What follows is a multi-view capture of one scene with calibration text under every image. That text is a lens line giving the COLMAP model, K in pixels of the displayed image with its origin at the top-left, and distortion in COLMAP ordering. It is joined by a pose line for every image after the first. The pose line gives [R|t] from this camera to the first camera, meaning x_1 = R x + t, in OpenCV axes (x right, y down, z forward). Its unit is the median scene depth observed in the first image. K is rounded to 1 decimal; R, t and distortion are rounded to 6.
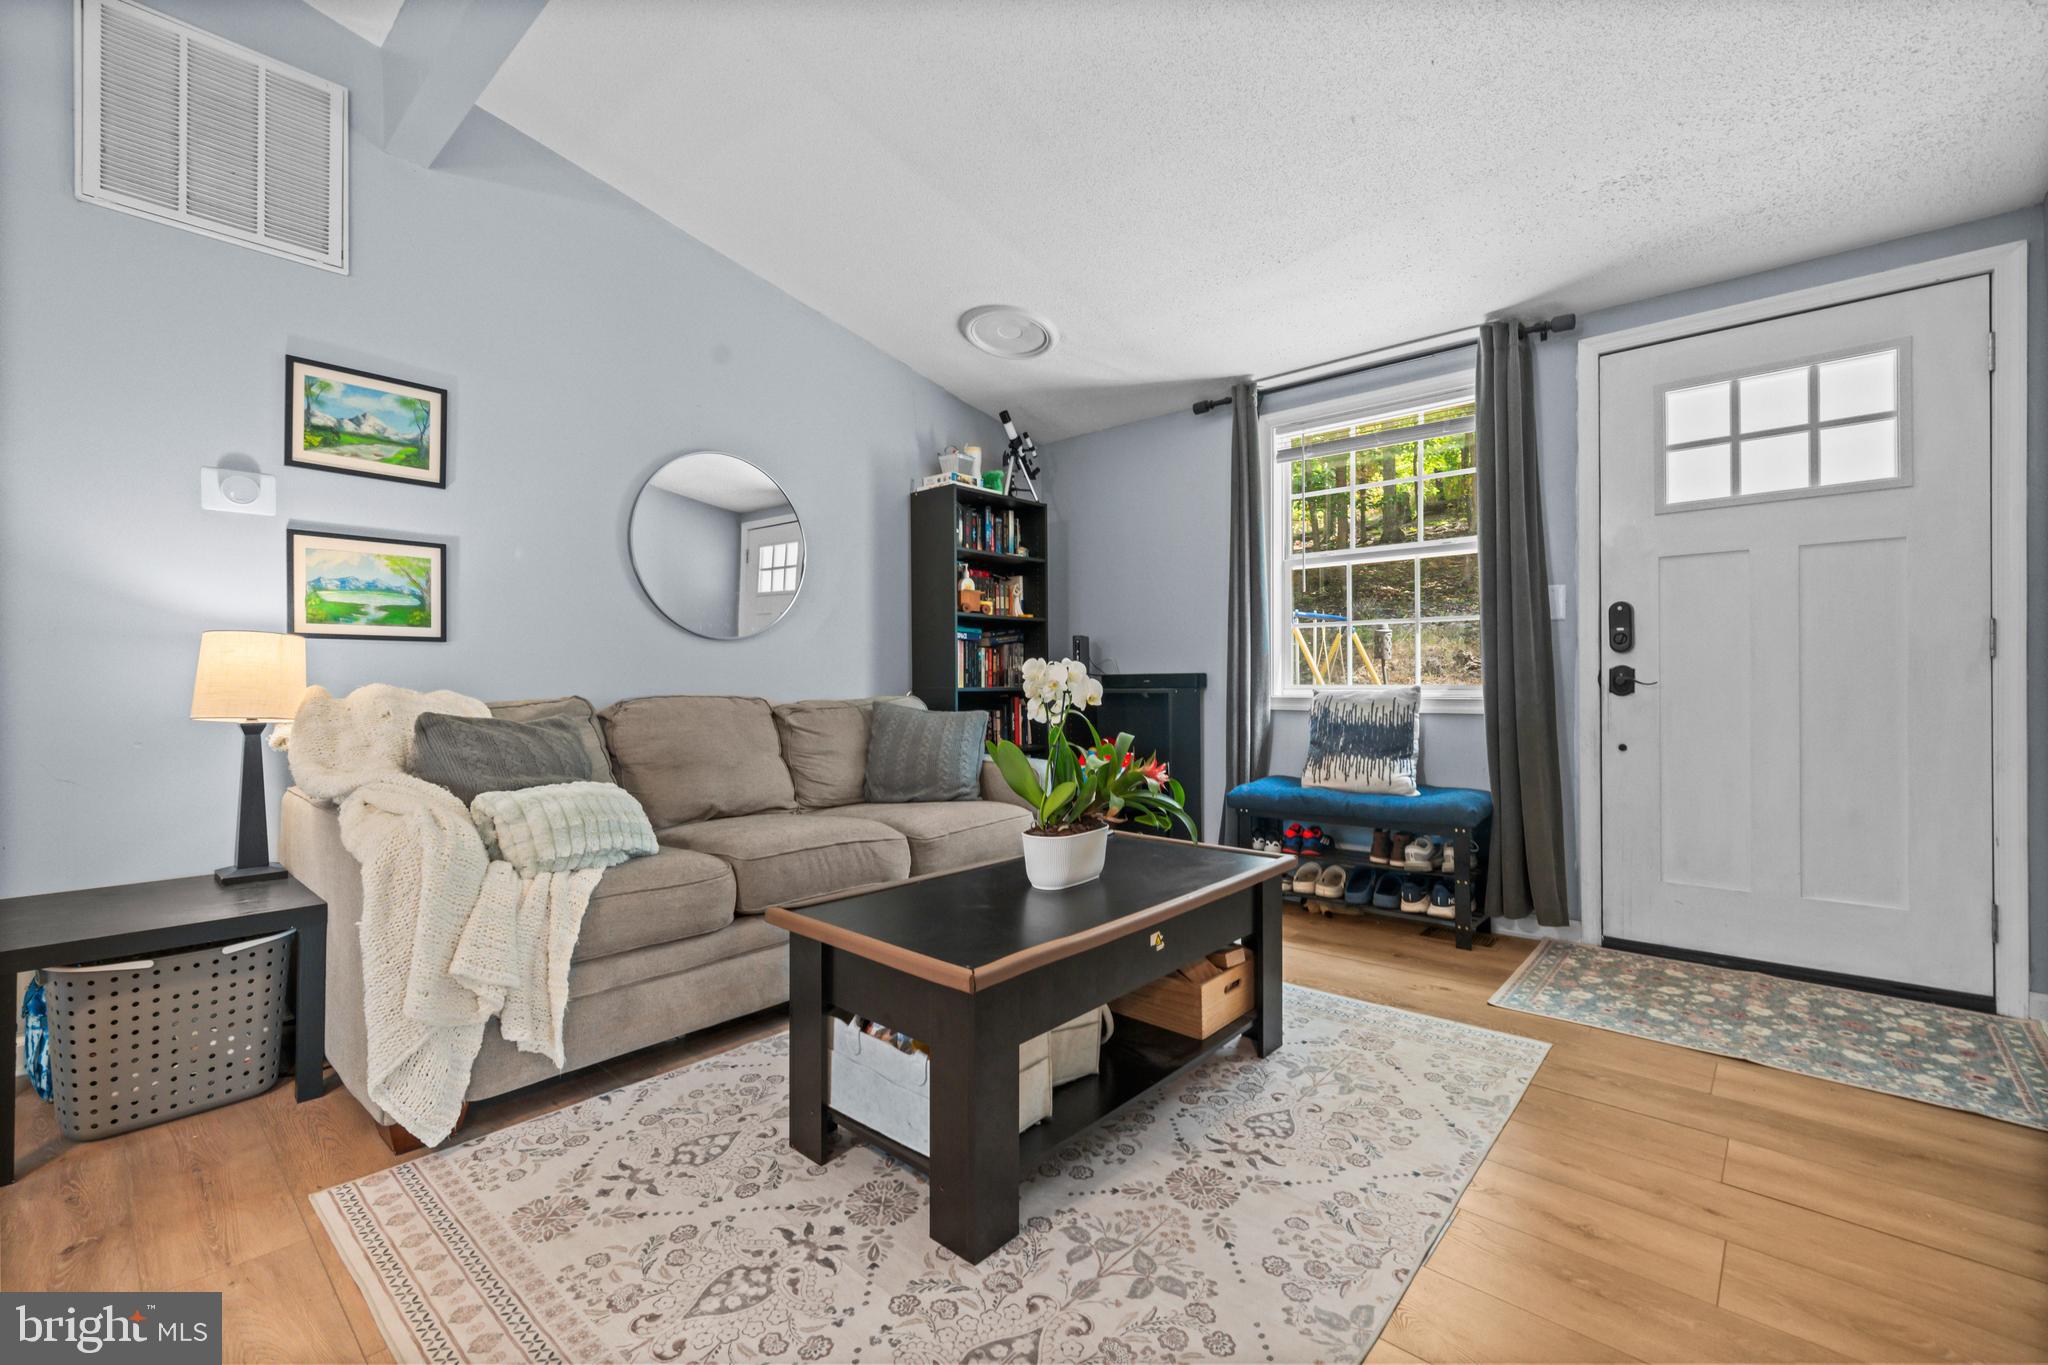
lens RADIAL K [[876.0, 0, 1027.8], [0, 876.0, 683.8], [0, 0, 1]] dist [0.003089, -0.000553]
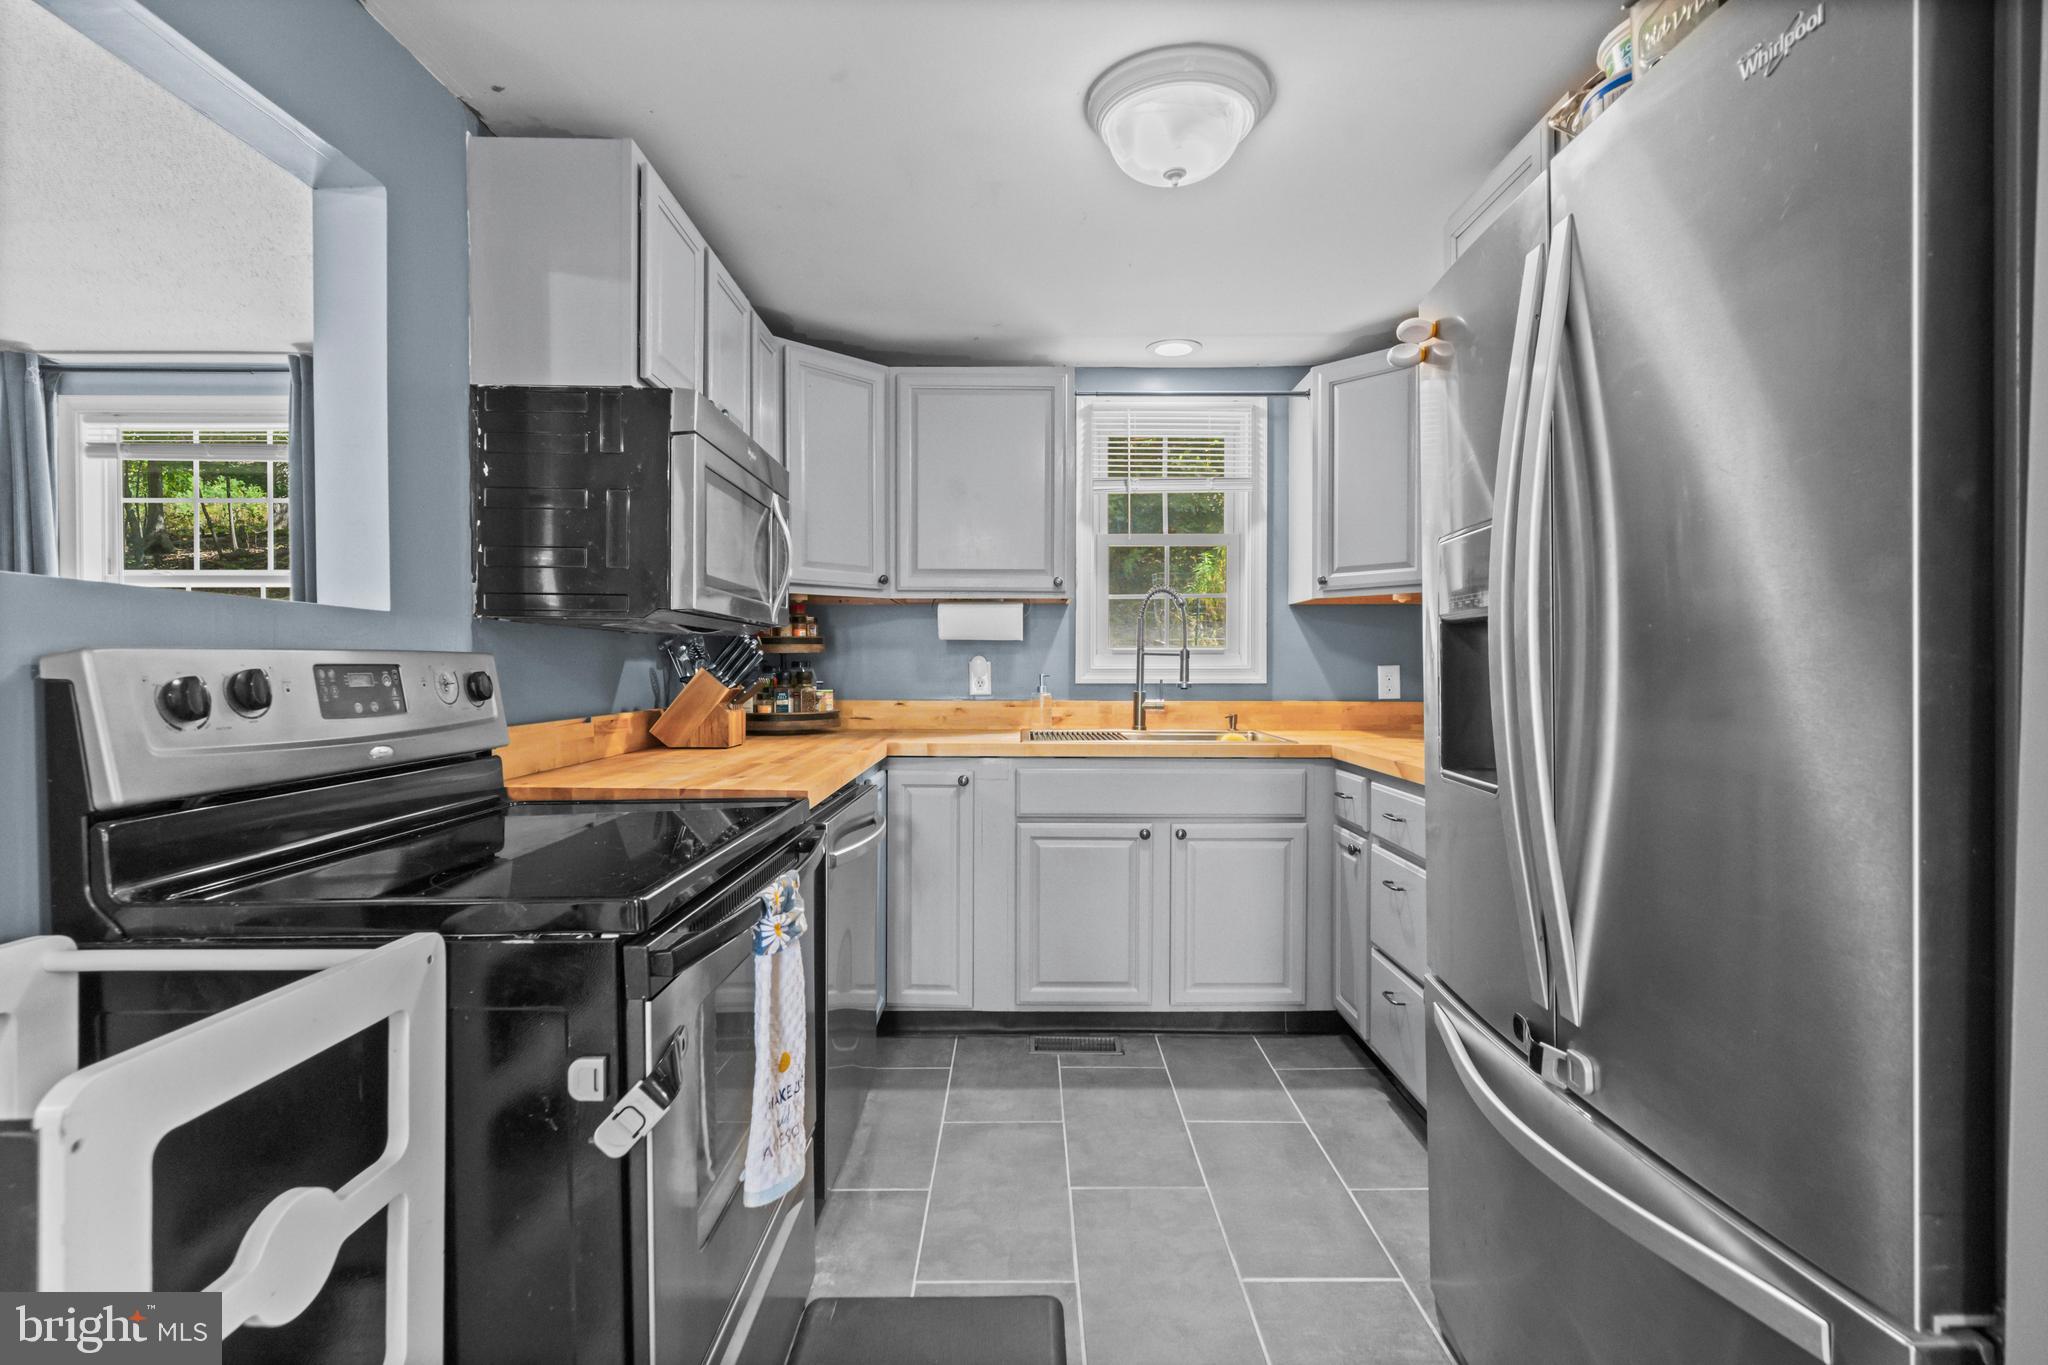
lens RADIAL K [[944.0, 0, 1014.9], [0, 944.0, 680.9], [0, 0, 1]] dist [0.000535, -0.000470]
pose [[0.746199, -0.008990, 0.665662, 0.579733], [0.004642, 0.999955, 0.008302, -0.069274], [-0.665707, -0.003104, 0.746207, -0.447475]]
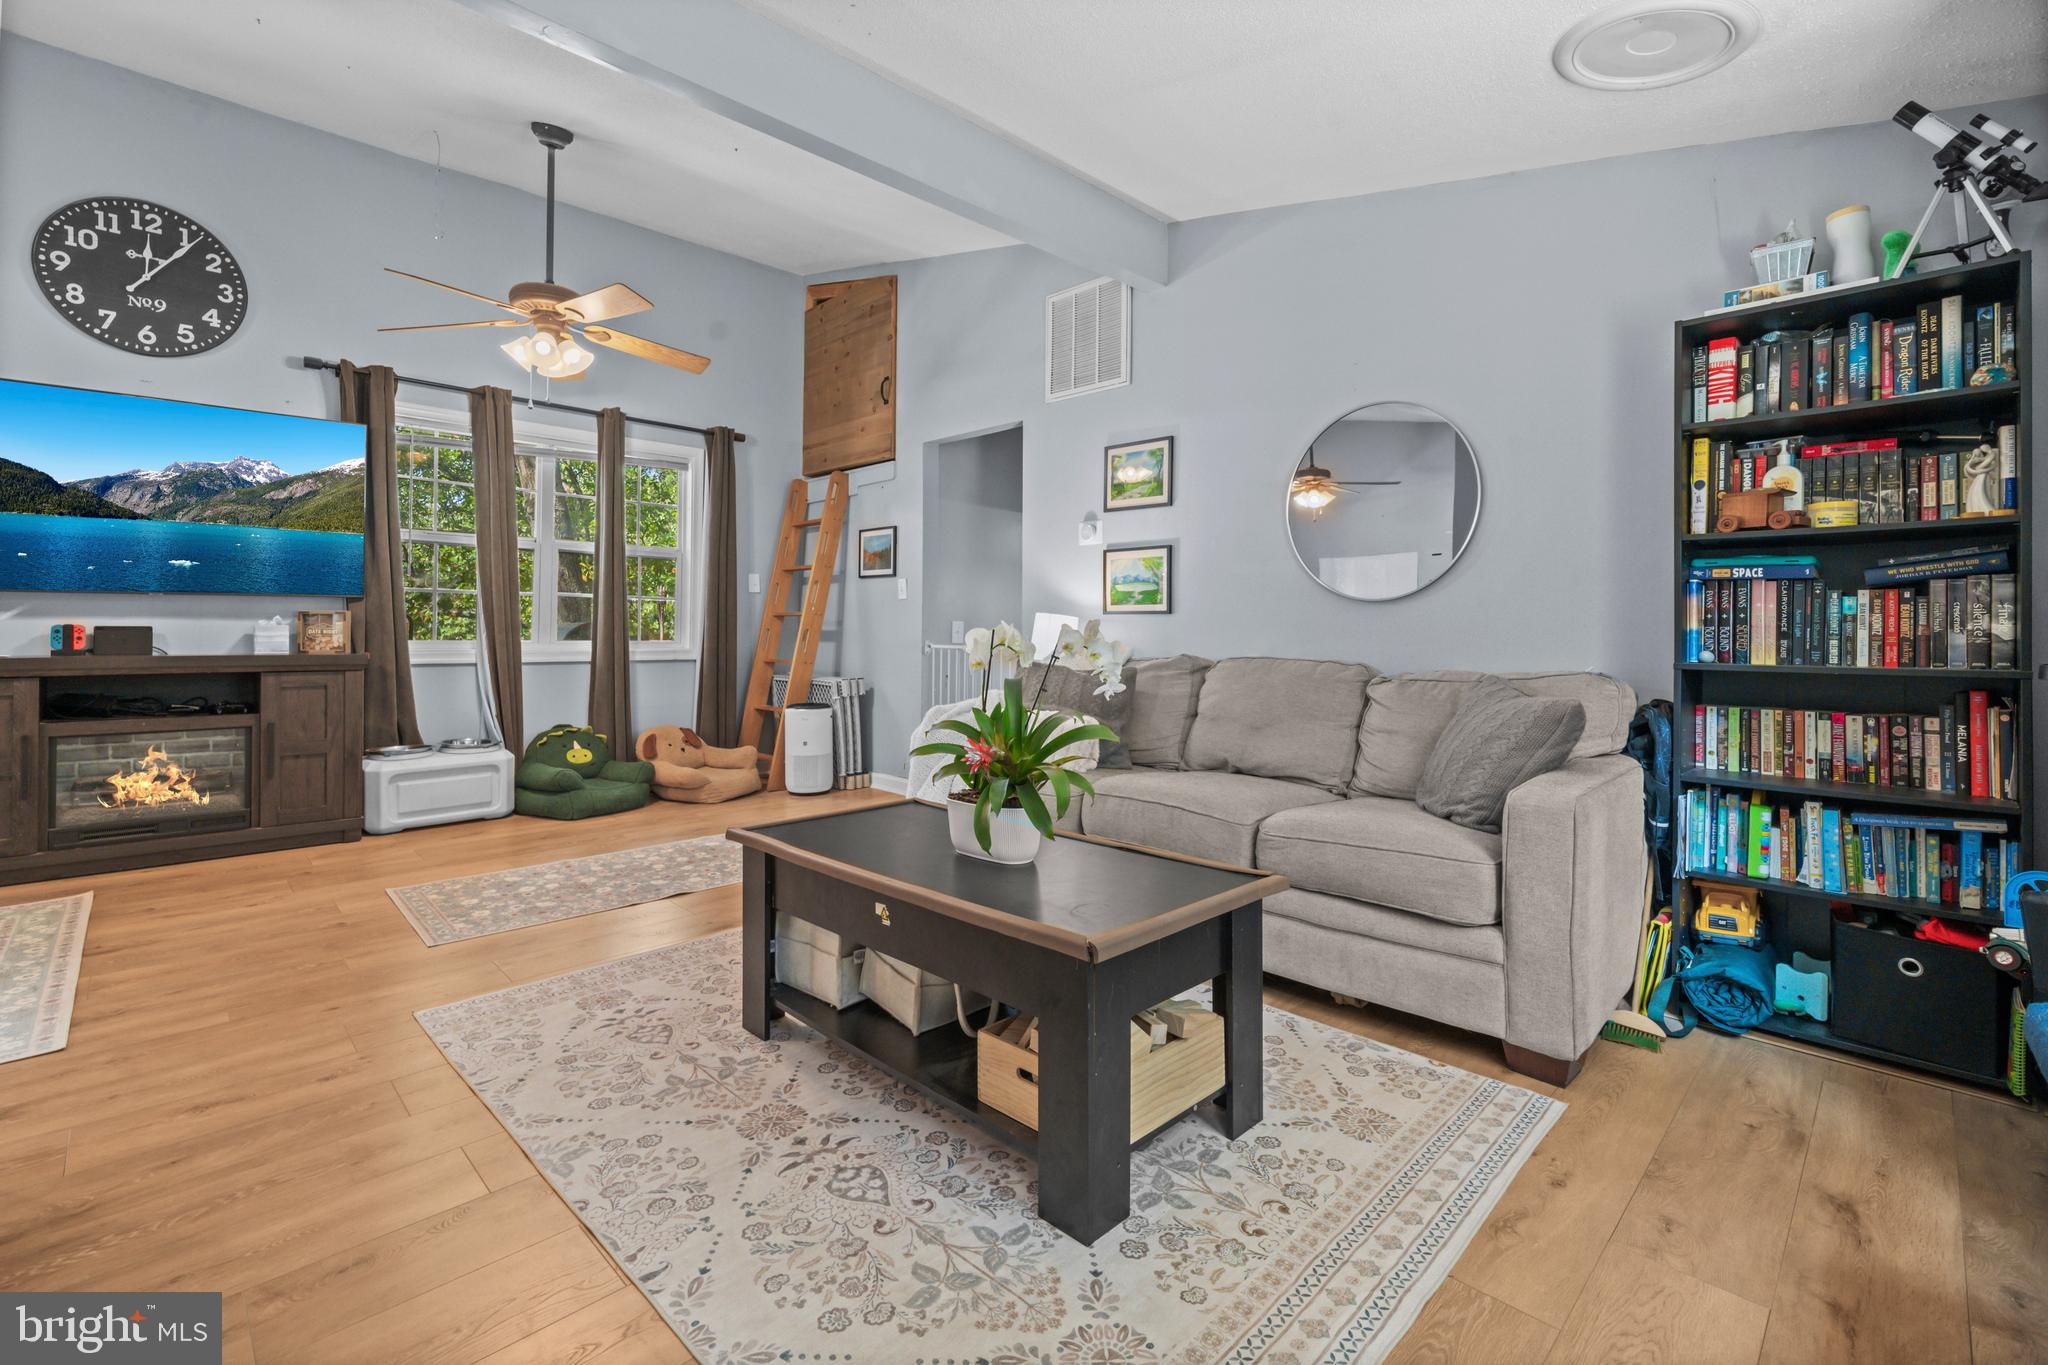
lens RADIAL K [[876.0, 0, 996.9], [0, 876.0, 630.1], [0, 0, 1]] dist [0.003089, -0.000553]
pose [[-0.062849, -0.006329, -0.998003, 0.922802], [-0.017834, 0.999827, -0.005218, -0.011442], [0.997864, 0.017470, -0.062951, 0.988389]]
